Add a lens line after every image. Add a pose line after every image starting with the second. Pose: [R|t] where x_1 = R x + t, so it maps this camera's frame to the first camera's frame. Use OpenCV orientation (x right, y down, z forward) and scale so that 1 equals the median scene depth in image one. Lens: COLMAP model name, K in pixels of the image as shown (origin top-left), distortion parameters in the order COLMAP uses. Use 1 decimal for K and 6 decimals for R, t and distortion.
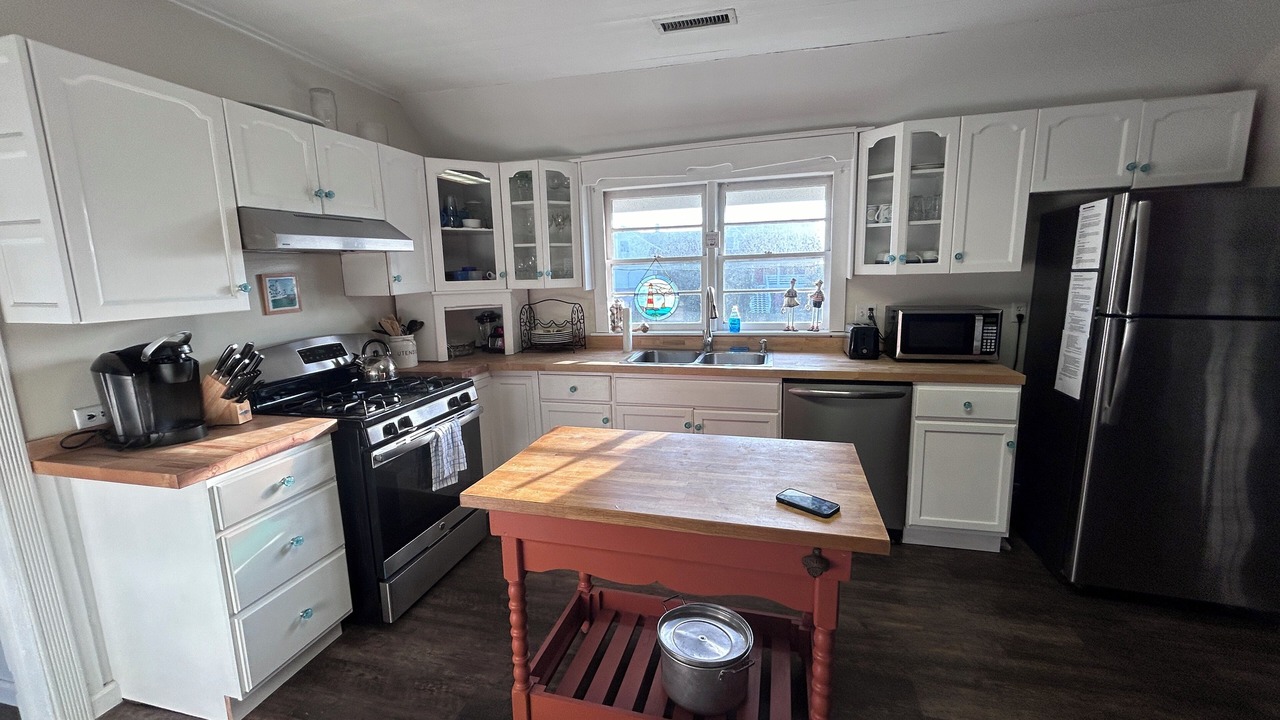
lens RADIAL K [[516.7, 0, 644.5], [0, 516.7, 358.3], [0, 0, 1]] dist [-0.000589, -0.000181]
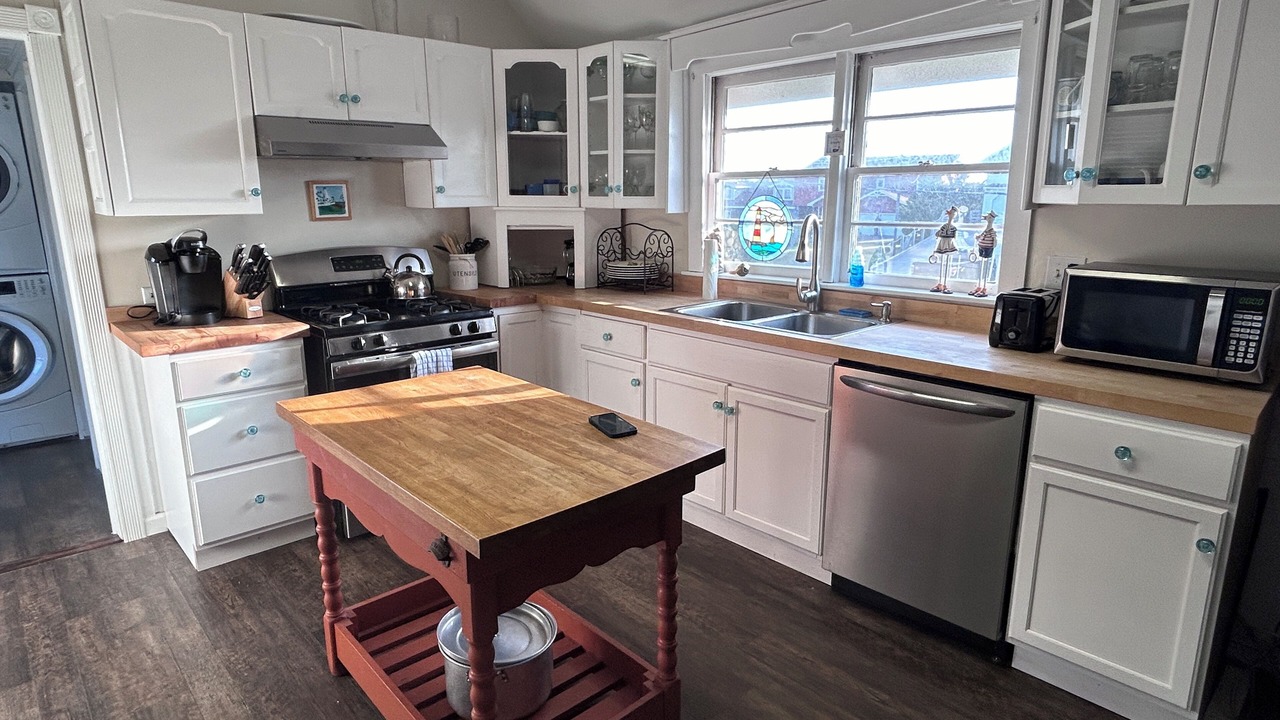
lens RADIAL K [[714.8, 0, 640.8], [0, 714.8, 360.1], [0, 0, 1]] dist [-0.002962, -0.003152]
pose [[0.848091, 0.145727, -0.509416, 0.489893], [-0.112900, 0.989057, 0.094976, -0.015749], [0.517682, -0.023035, 0.855263, 0.094639]]
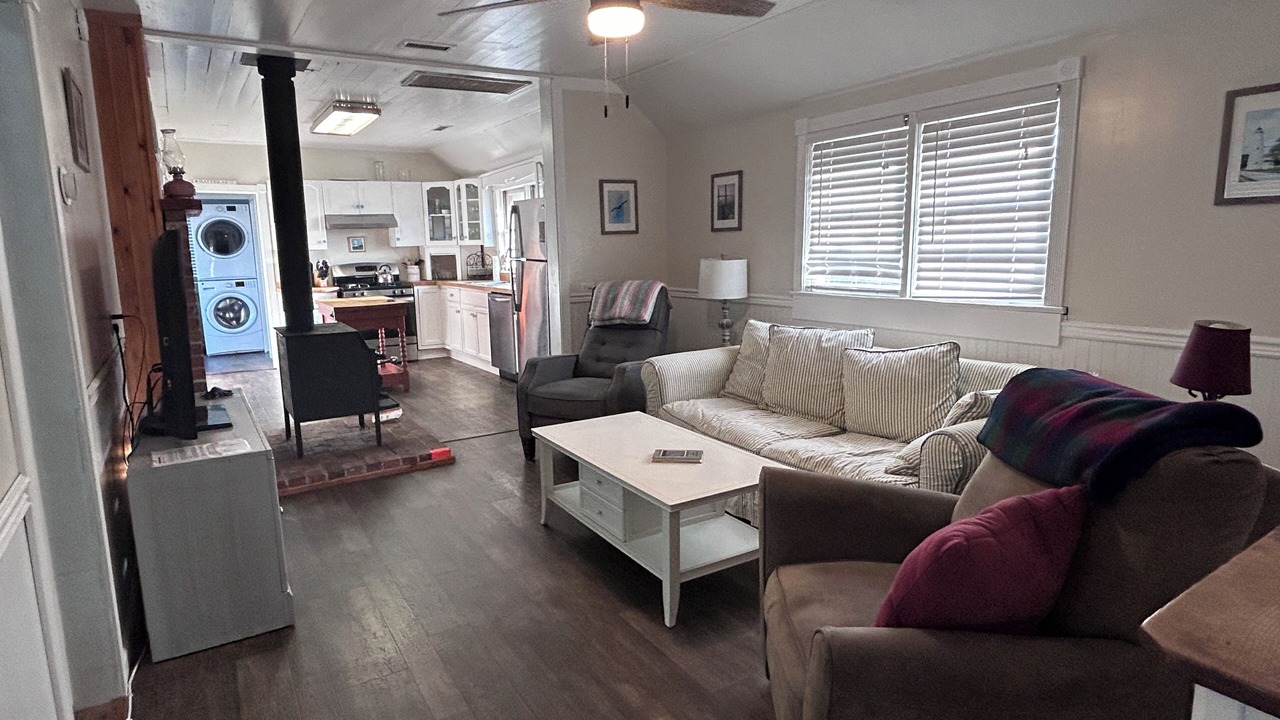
lens RADIAL K [[714.8, 0, 647.1], [0, 714.8, 361.5], [0, 0, 1]] dist [-0.002962, -0.003152]
pose [[0.737520, 0.119368, -0.664691, 2.400151], [-0.112669, 0.992209, 0.053172, 0.086197], [0.665860, 0.035675, 0.745223, -0.575345]]
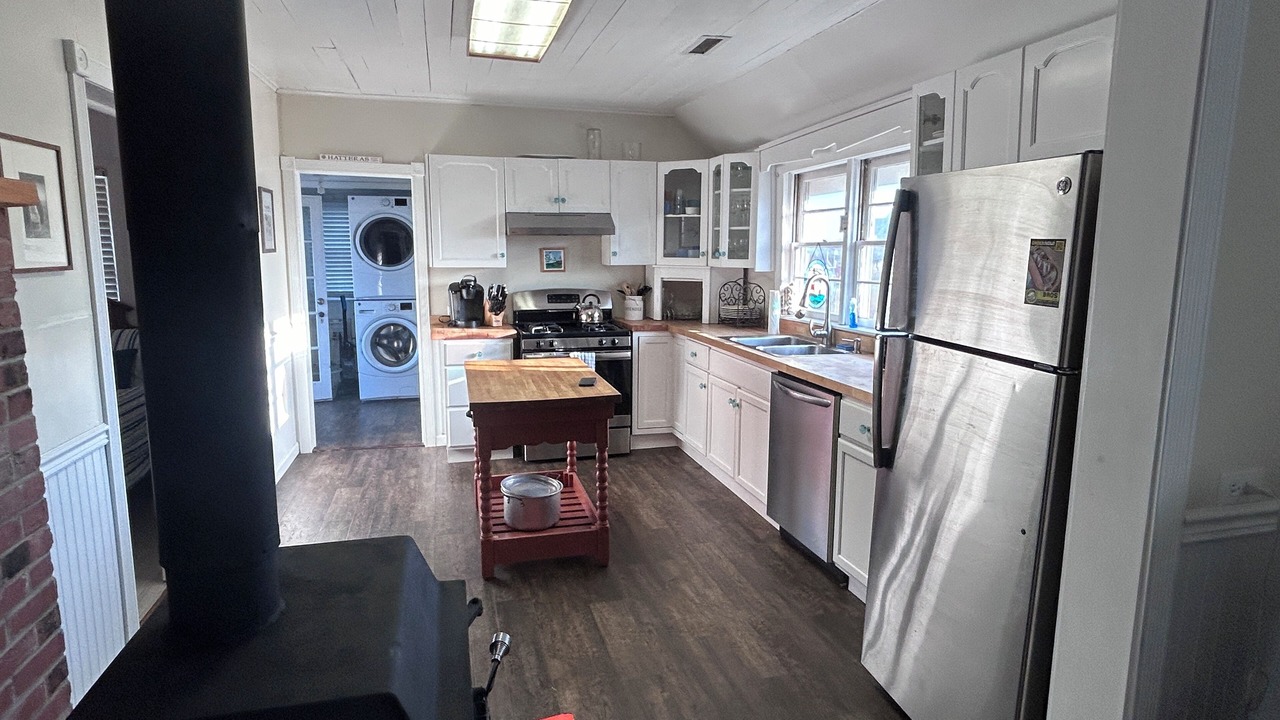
lens RADIAL K [[714.8, 0, 641.2], [0, 714.8, 363.0], [0, 0, 1]] dist [-0.002962, -0.003152]
pose [[0.499935, 0.165483, -0.850106, 1.220857], [-0.166104, 0.981674, 0.093411, -0.053629], [0.849985, 0.094507, 0.518260, 0.076888]]
